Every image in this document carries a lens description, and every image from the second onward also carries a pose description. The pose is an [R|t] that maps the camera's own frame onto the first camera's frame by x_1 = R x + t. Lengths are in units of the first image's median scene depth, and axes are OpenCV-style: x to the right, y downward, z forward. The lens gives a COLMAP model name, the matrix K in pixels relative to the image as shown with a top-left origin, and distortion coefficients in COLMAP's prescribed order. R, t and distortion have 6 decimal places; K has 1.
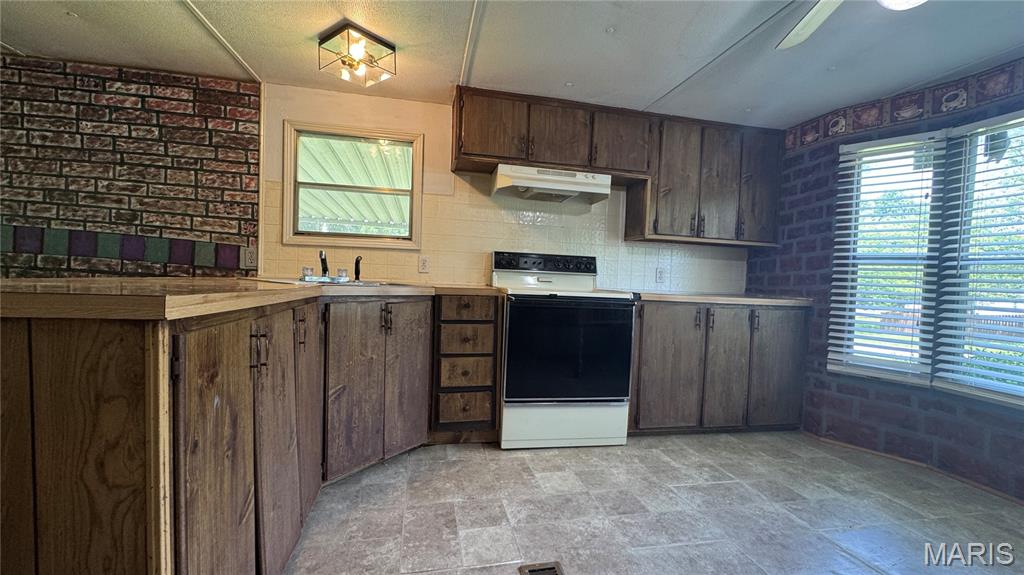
lens RADIAL K [[413.3, 0, 510.1], [0, 413.3, 287.3], [0, 0, 1]] dist [-0.001873, -0.000099]
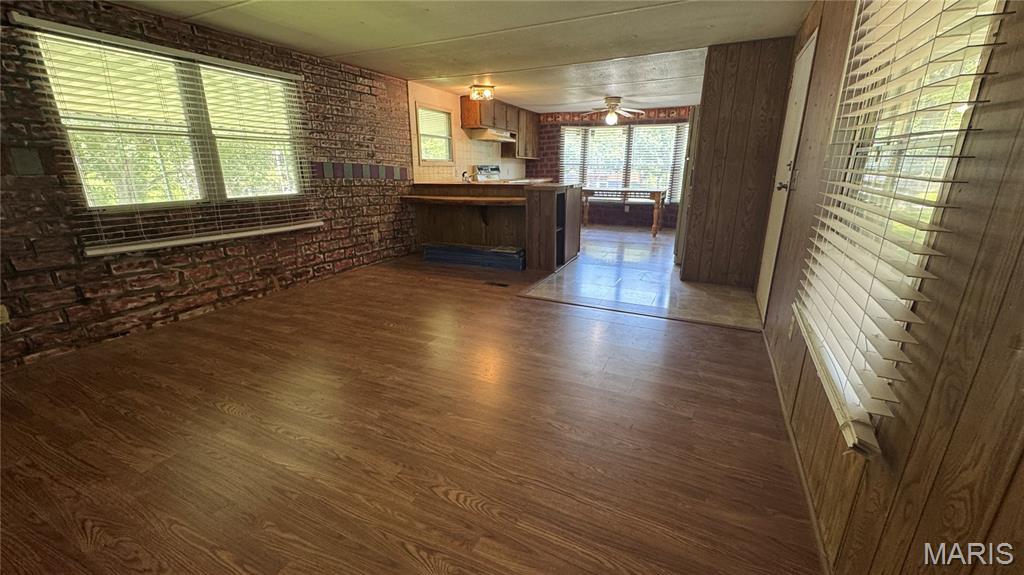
lens RADIAL K [[413.3, 0, 513.6], [0, 413.3, 290.7], [0, 0, 1]] dist [-0.001873, -0.000099]
pose [[0.604226, -0.264082, 0.751779, -2.120741], [0.043136, 0.952940, 0.300076, -0.117818], [-0.795645, -0.148885, 0.587182, -0.729433]]
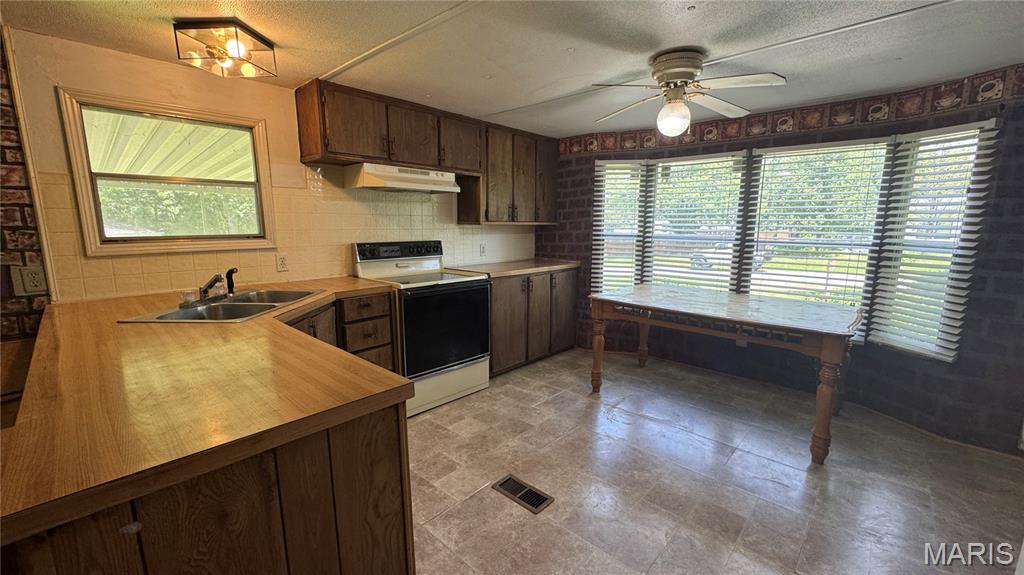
lens RADIAL K [[413.3, 0, 512.1], [0, 413.3, 287.4], [0, 0, 1]] dist [-0.001873, -0.000099]
pose [[0.816774, -0.127302, 0.562738, -0.364115], [0.044888, 0.986419, 0.157996, -0.142949], [-0.575208, -0.103787, 0.811396, -0.095466]]
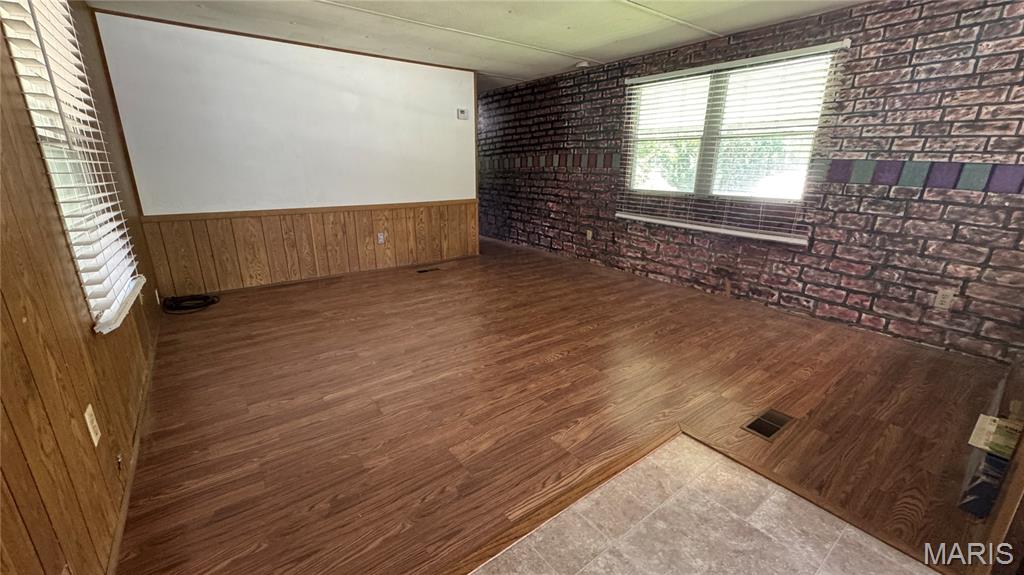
lens RADIAL K [[413.3, 0, 509.6], [0, 413.3, 289.9], [0, 0, 1]] dist [-0.001873, -0.000099]
pose [[0.420744, 0.235236, -0.876150, -0.513748], [-0.020071, 0.967973, 0.250251, -0.063478], [0.906957, -0.087707, 0.411990, -0.421064]]
